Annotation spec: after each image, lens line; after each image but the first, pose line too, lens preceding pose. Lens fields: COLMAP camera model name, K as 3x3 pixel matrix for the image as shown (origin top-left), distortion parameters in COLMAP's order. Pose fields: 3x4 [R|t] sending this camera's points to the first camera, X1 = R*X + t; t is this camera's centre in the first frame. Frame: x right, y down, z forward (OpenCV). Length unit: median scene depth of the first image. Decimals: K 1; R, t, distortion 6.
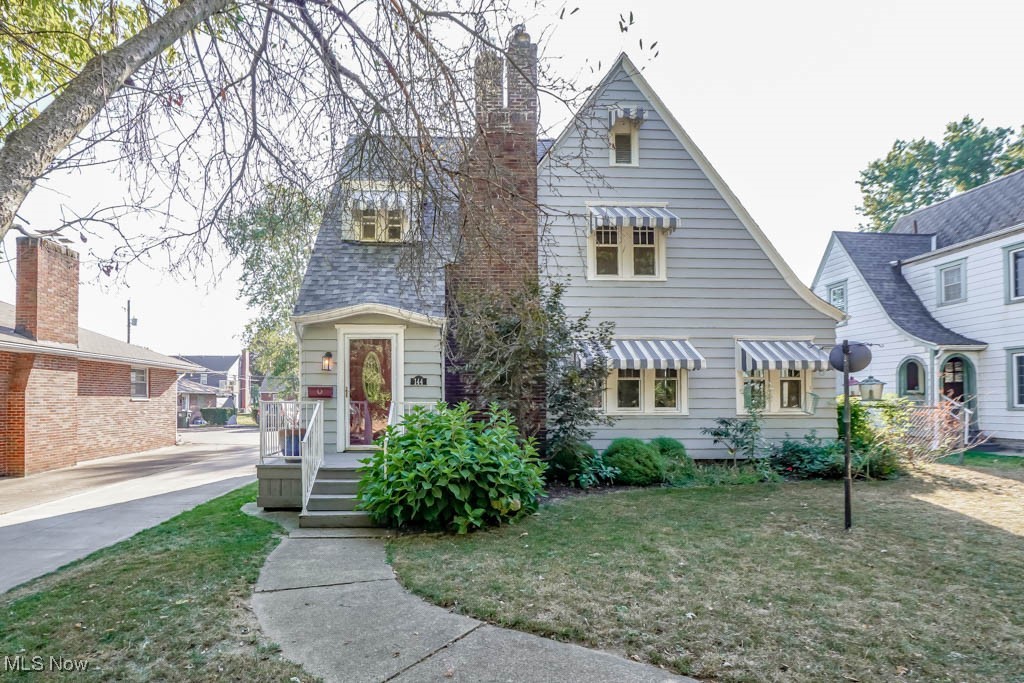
lens RADIAL K [[504.9, 0, 492.1], [0, 504.9, 364.7], [0, 0, 1]] dist [-0.035479, 0.001698]
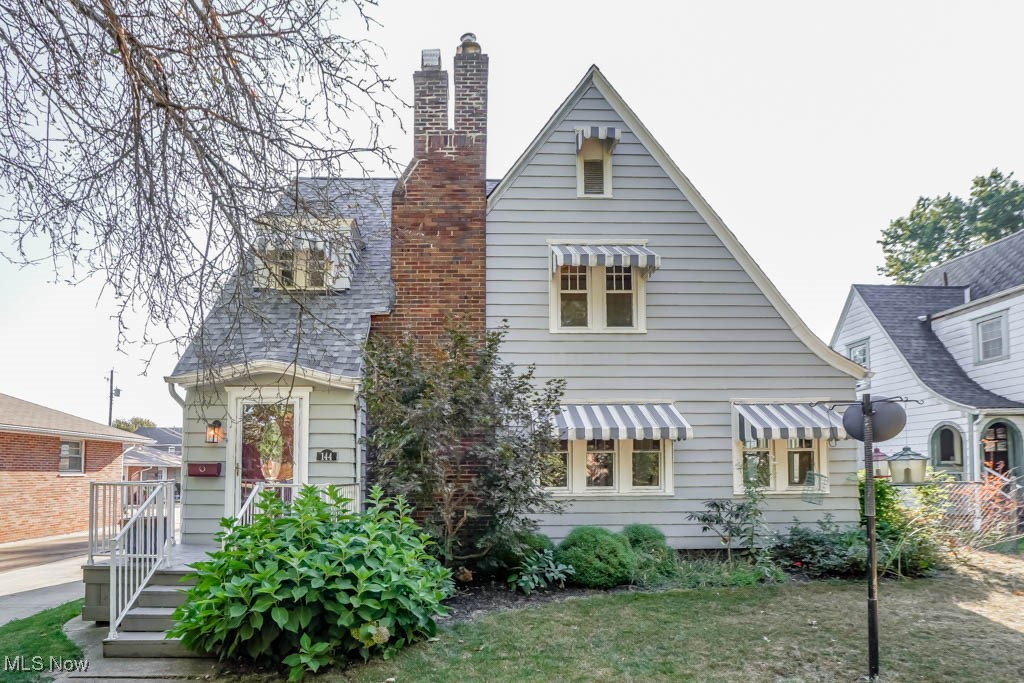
lens RADIAL K [[489.9, 0, 509.2], [0, 489.9, 427.5], [0, 0, 1]] dist [-0.028240, -0.000512]
pose [[0.999694, -0.007050, -0.023724, 0.140661], [0.006666, 0.999847, -0.016195, 0.001344], [0.023834, 0.016032, 0.999587, 0.192775]]
